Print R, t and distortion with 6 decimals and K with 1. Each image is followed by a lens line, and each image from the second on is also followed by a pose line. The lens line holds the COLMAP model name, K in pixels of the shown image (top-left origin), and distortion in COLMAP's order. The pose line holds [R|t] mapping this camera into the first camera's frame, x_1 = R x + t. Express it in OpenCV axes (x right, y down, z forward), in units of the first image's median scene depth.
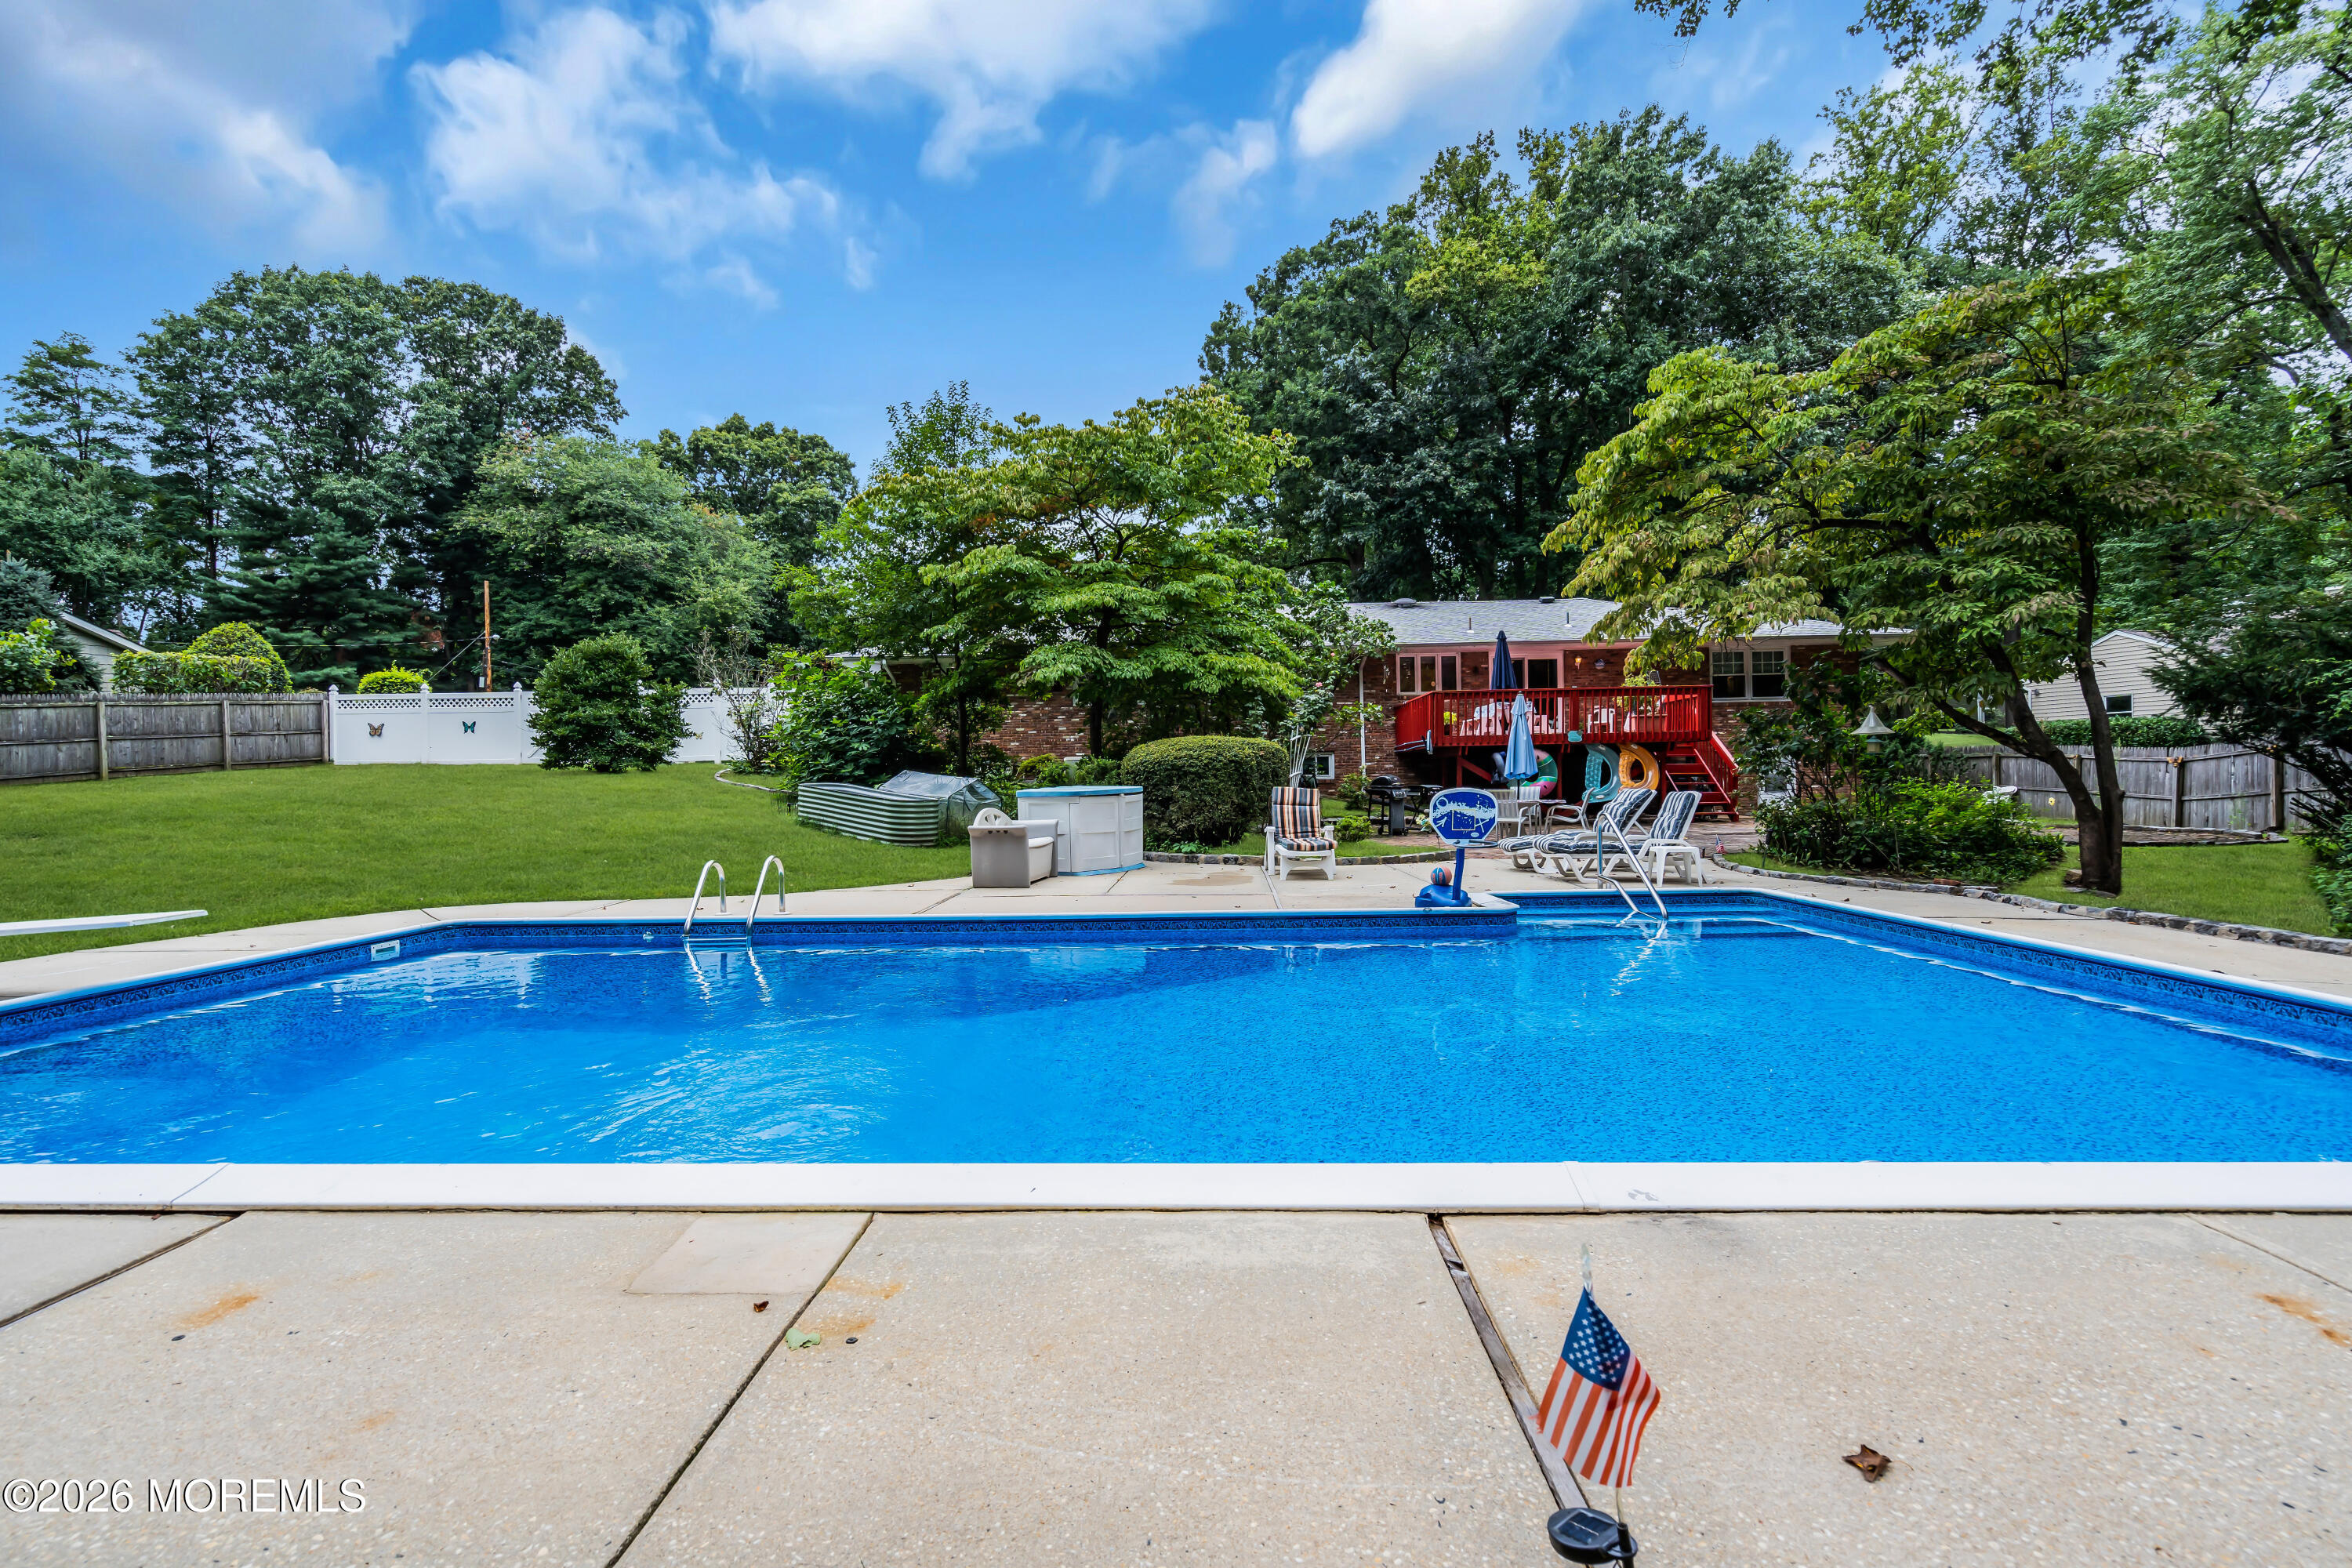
lens RADIAL K [[1068.3, 0, 1166.4], [0, 1068.3, 781.7], [0, 0, 1]] dist [-0.001676, 0.002571]
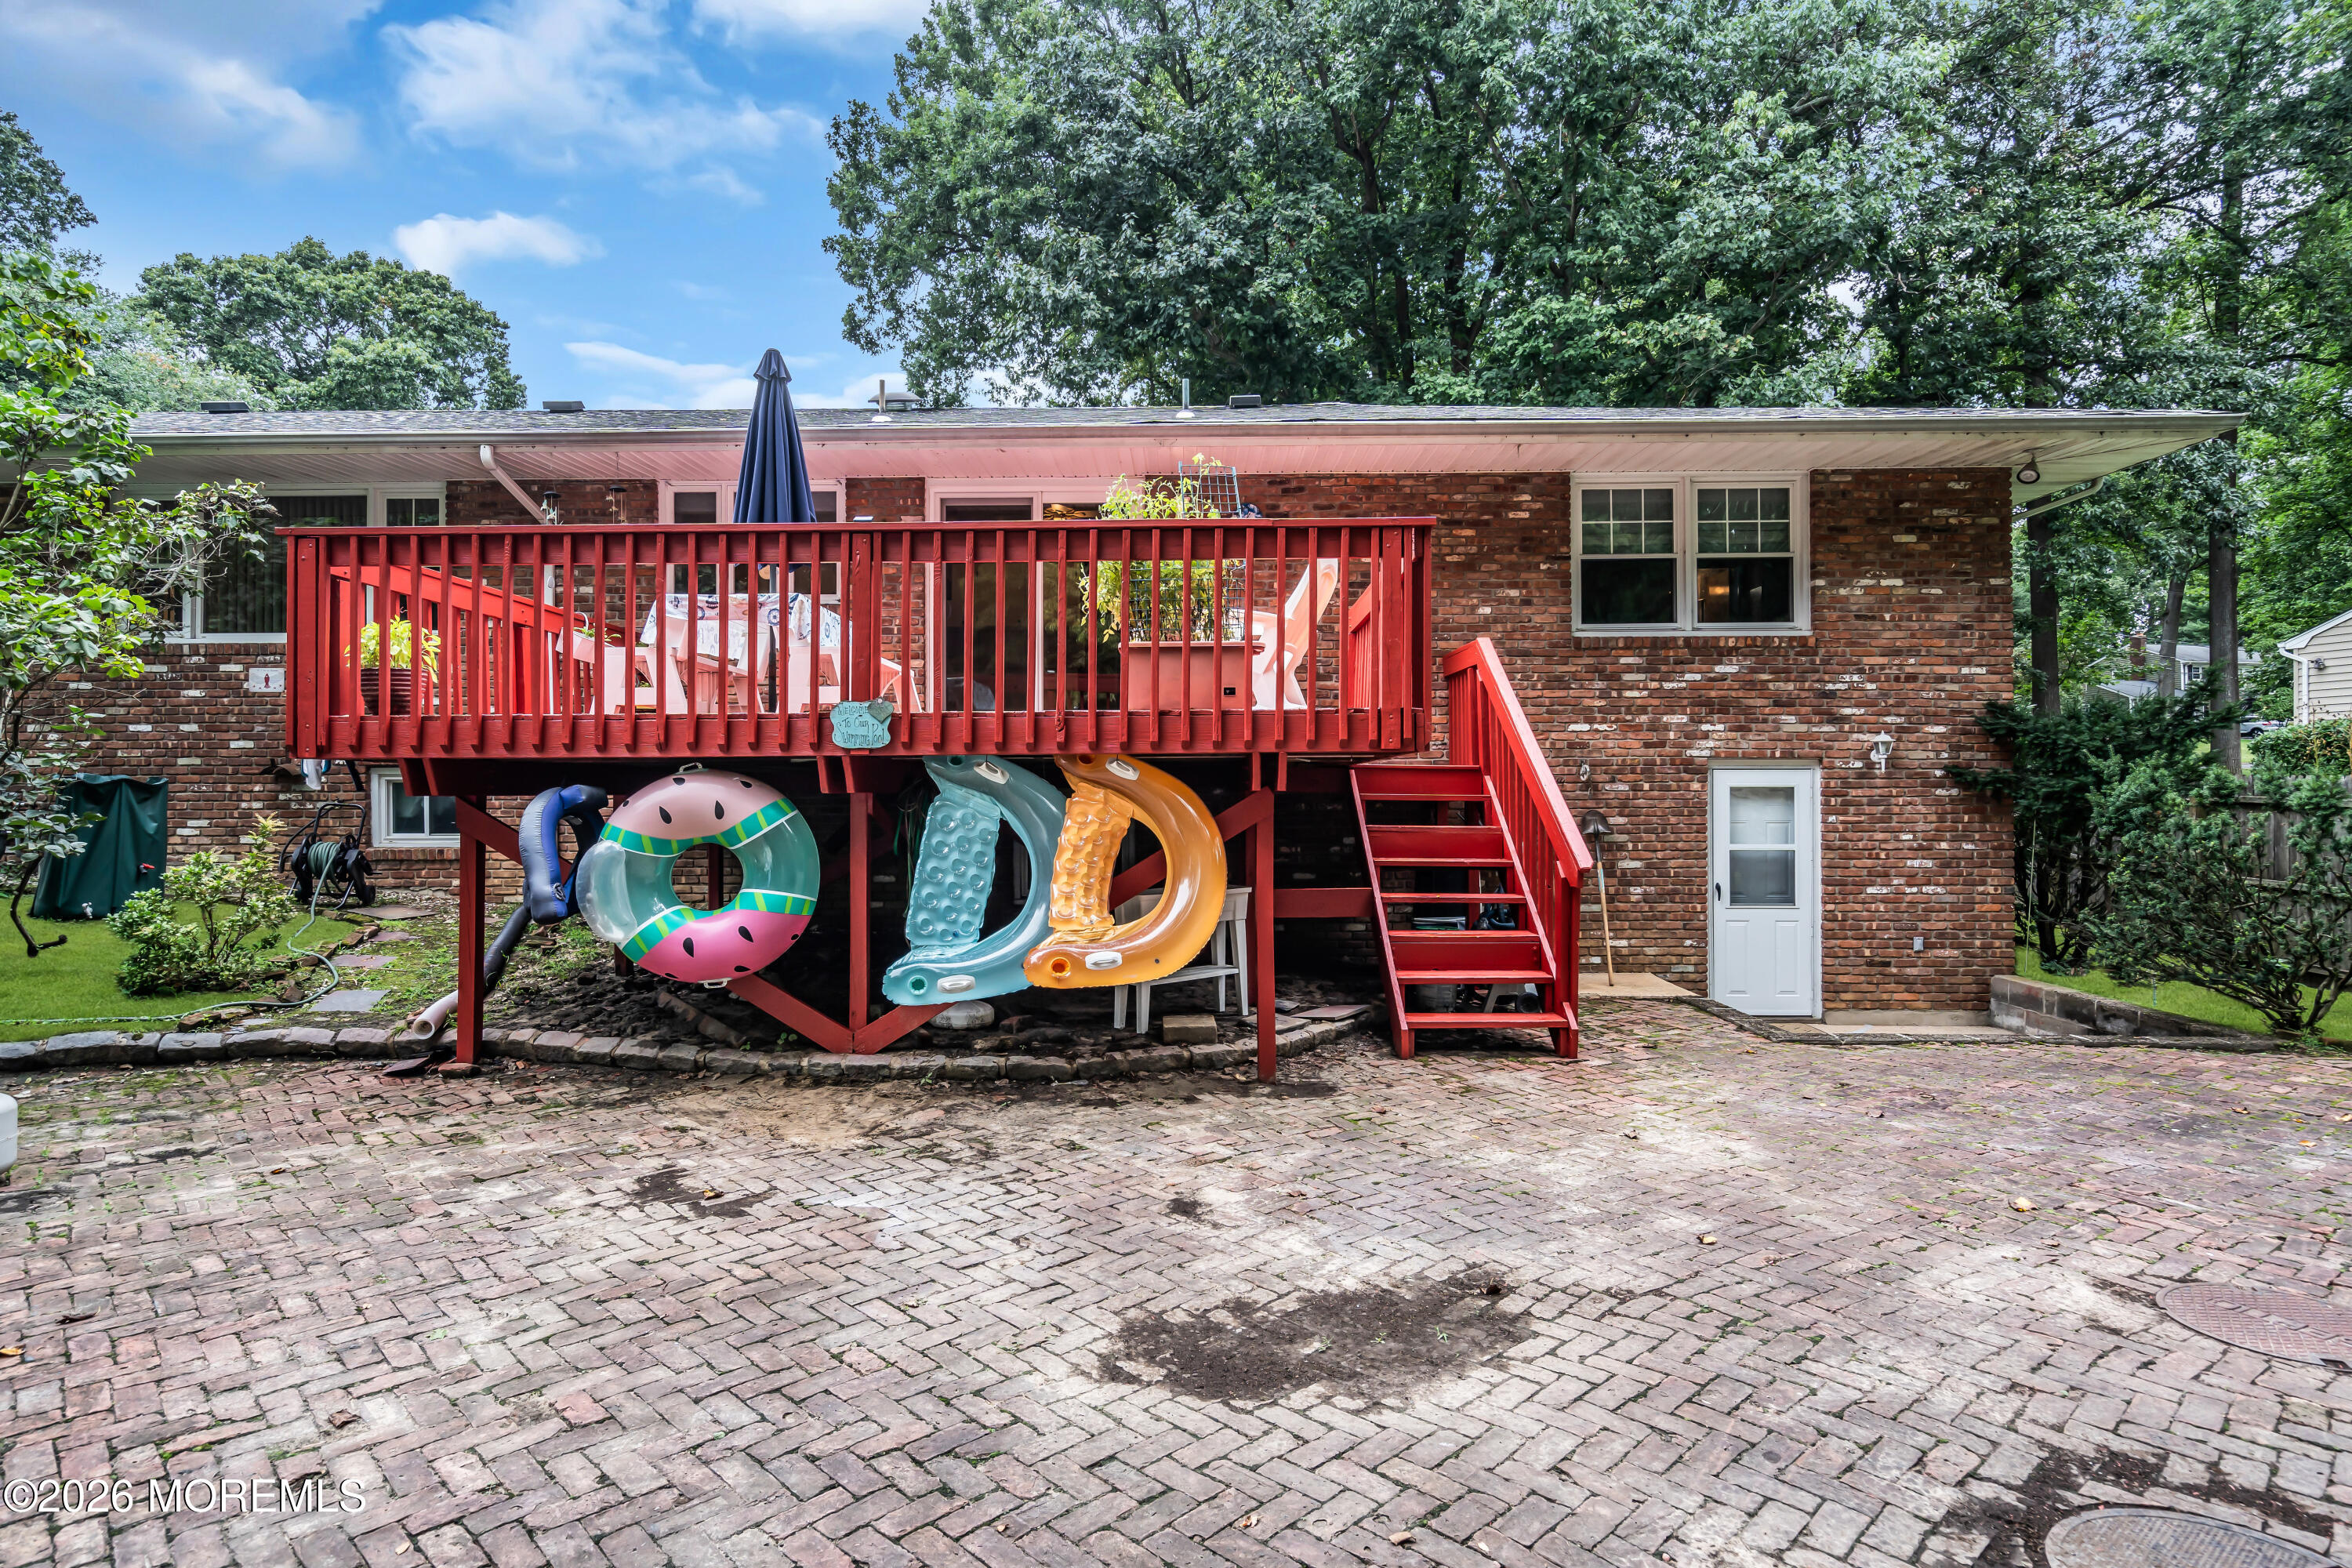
lens RADIAL K [[1254.6, 0, 1140.9], [0, 1254.6, 794.9], [0, 0, 1]] dist [0.010367, -0.001063]
pose [[0.999843, 0.017644, 0.001790, 0.218016], [-0.017656, 0.999816, 0.007451, -0.014646], [-0.001658, -0.007481, 0.999971, 0.351751]]
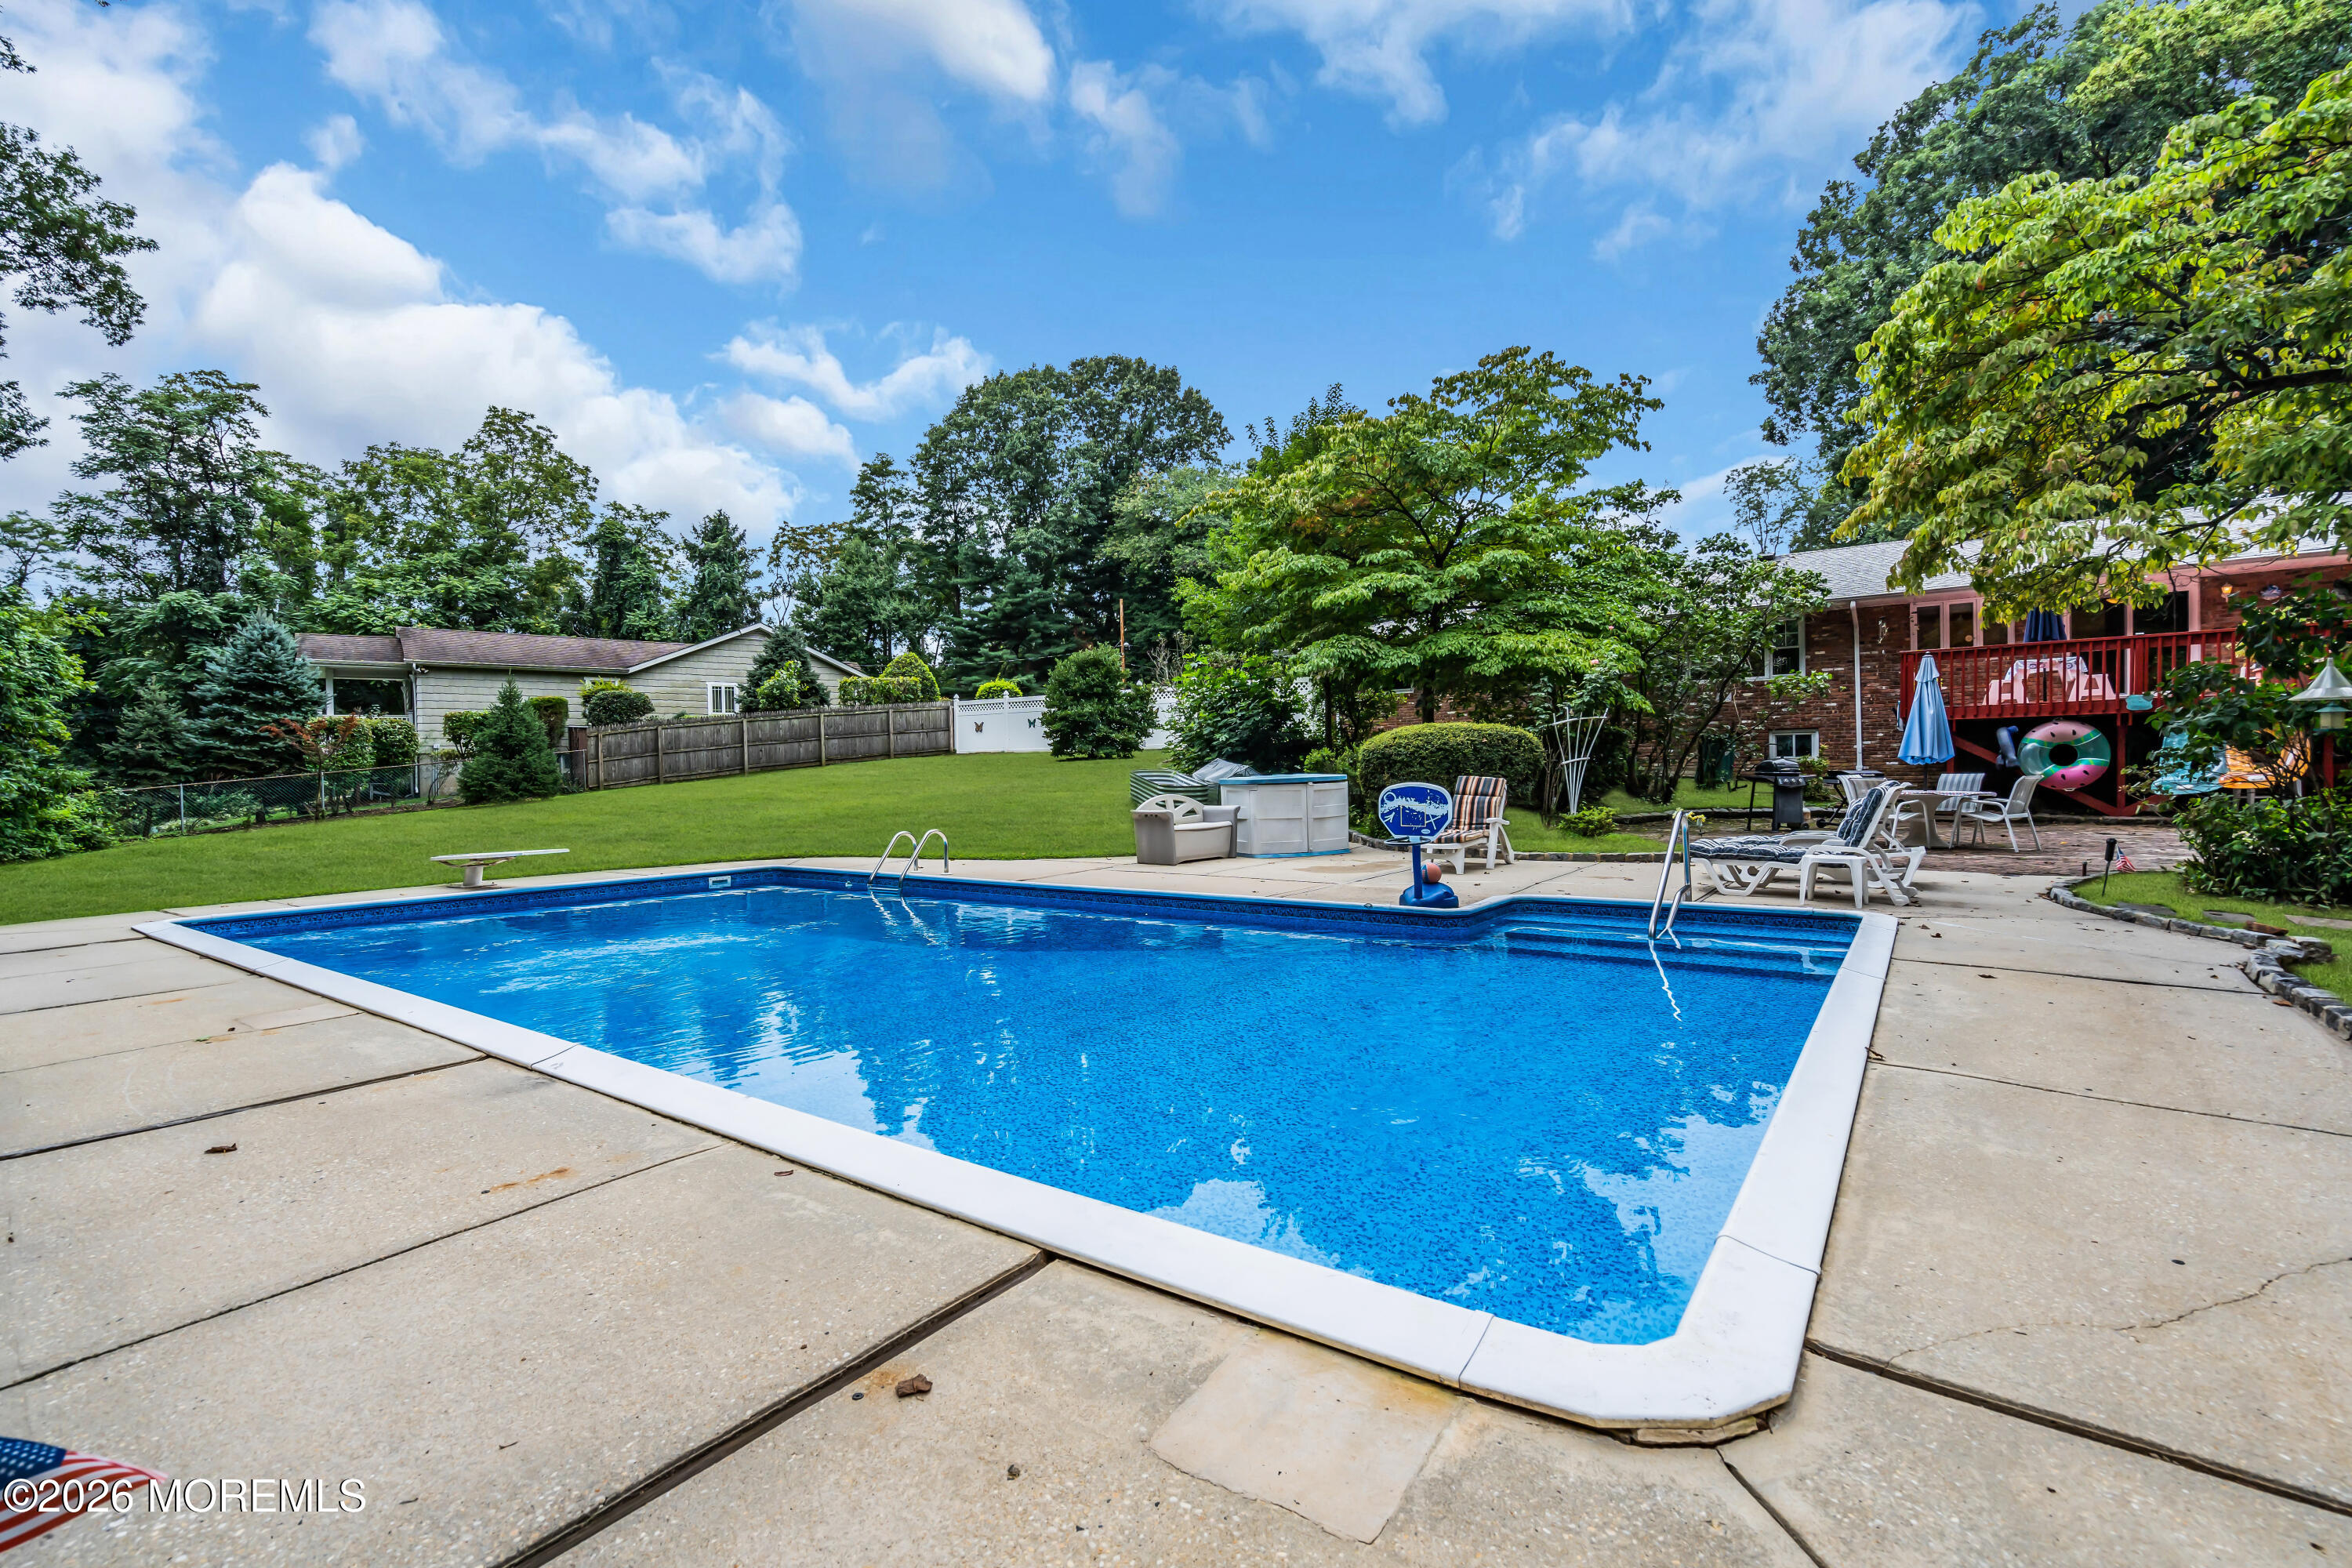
lens RADIAL K [[1068.3, 0, 1153.3], [0, 1068.3, 784.8], [0, 0, 1]] dist [-0.001676, 0.002571]
pose [[0.824437, 0.009320, -0.565877, 0.118946], [0.003686, 0.999755, 0.021835, -0.002650], [0.565942, -0.020087, 0.824200, 0.013765]]
